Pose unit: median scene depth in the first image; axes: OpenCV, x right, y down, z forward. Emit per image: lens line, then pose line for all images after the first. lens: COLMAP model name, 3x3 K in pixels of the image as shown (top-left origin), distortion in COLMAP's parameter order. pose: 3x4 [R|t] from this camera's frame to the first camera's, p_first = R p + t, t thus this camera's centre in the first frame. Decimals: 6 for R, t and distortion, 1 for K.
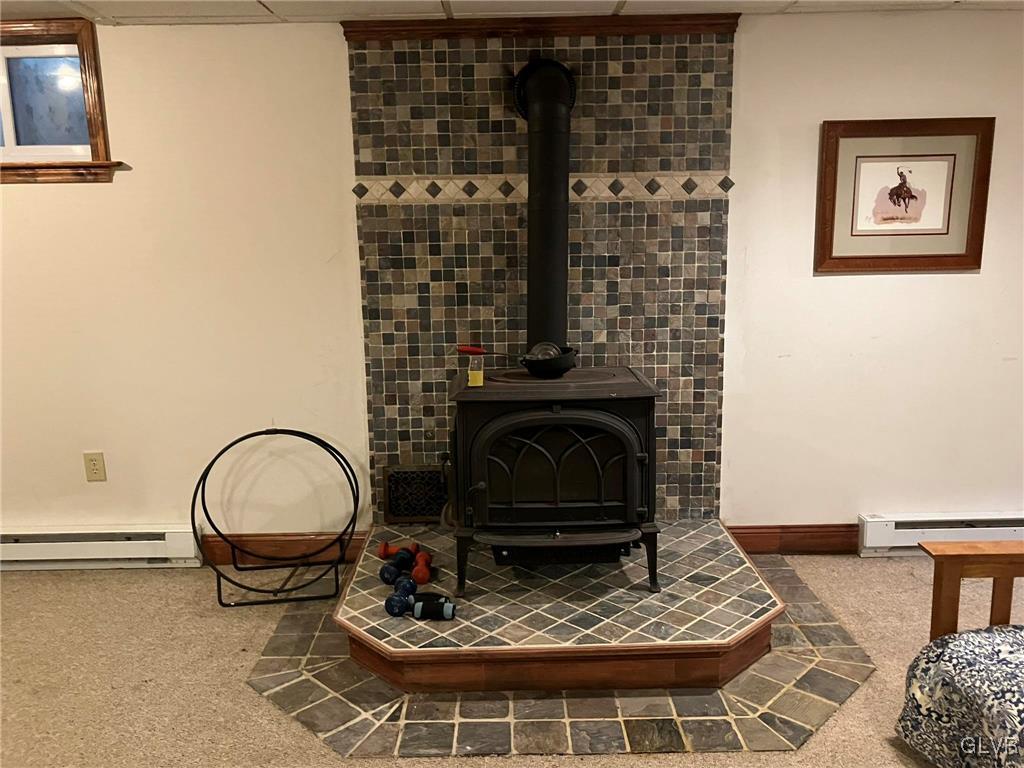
lens RADIAL K [[833.3, 0, 509.9], [0, 833.3, 382.6], [0, 0, 1]] dist [-0.001765, 0.000382]
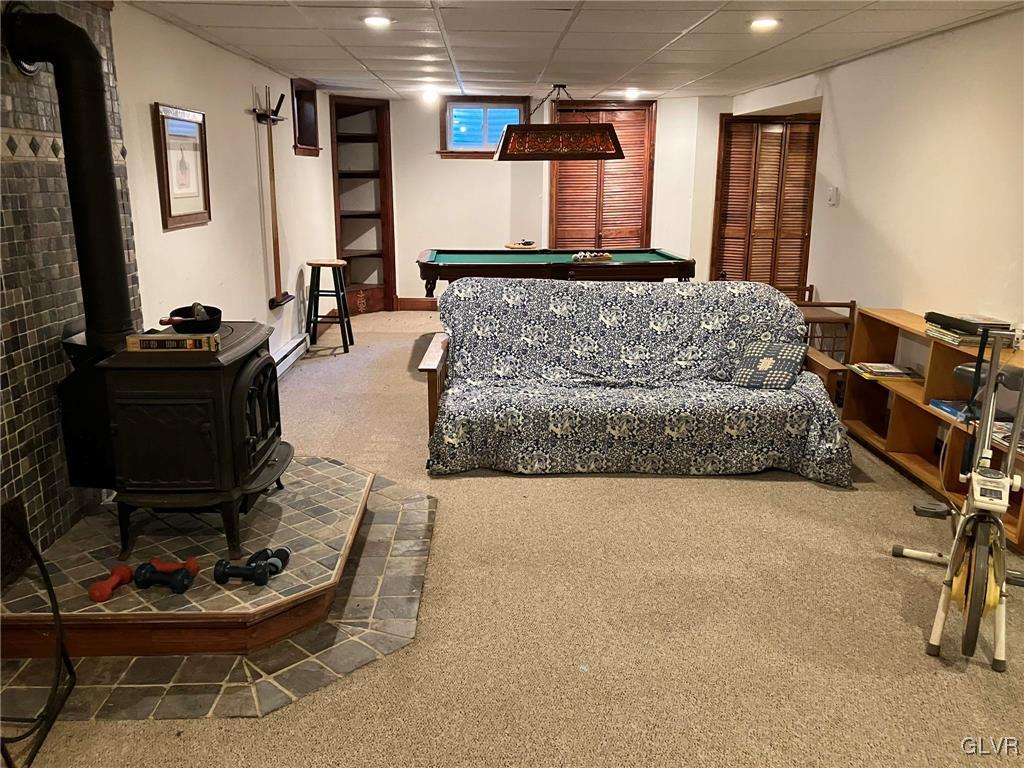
lens RADIAL K [[833.3, 0, 509.9], [0, 833.3, 382.6], [0, 0, 1]] dist [-0.001765, 0.000382]
pose [[-0.005110, -0.229660, 0.973257, -1.048217], [0.190036, 0.955311, 0.226423, -0.120626], [-0.981764, 0.186111, 0.038762, 0.619414]]
